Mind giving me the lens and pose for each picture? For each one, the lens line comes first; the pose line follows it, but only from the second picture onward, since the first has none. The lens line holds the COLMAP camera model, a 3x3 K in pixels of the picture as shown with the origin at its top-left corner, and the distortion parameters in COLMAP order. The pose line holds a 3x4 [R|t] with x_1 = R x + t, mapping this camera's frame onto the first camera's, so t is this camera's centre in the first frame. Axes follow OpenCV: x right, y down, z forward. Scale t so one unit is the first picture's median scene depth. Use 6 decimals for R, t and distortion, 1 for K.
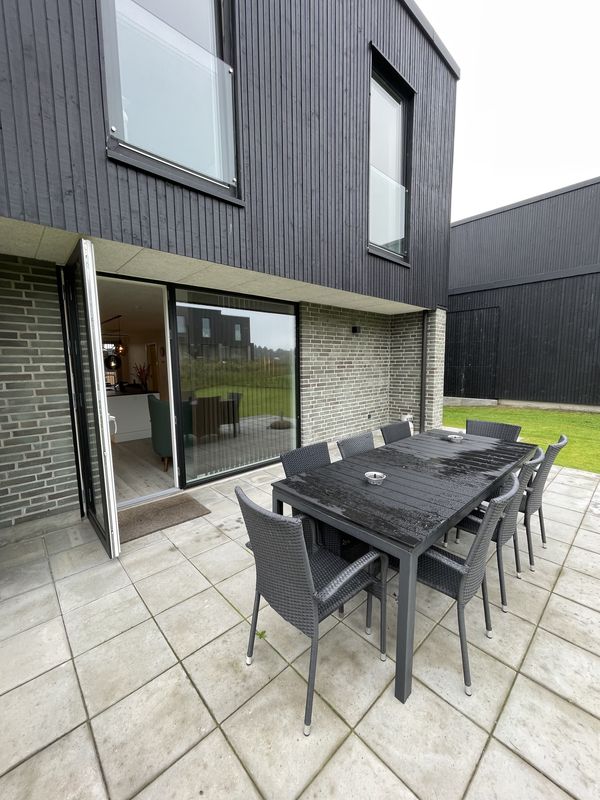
lens RADIAL K [[325.4, 0, 302.1], [0, 325.4, 400.8], [0, 0, 1]] dist [-0.001249, 0.000629]
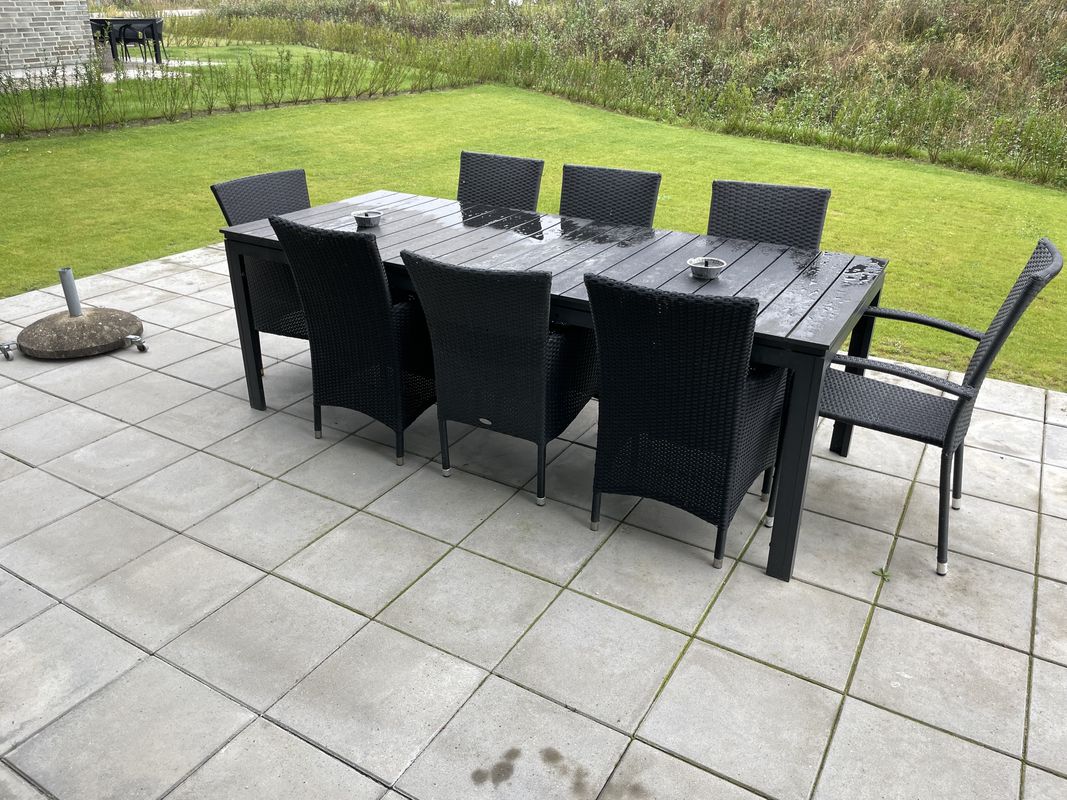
lens RADIAL K [[815.4, 0, 539.6], [0, 815.4, 396.3], [0, 0, 1]] dist [0.093189, -0.121967]
pose [[-0.298995, -0.399611, 0.866552, -1.041772], [0.104956, 0.888813, 0.446090, -0.219561], [-0.948465, 0.224329, -0.223809, 1.808143]]
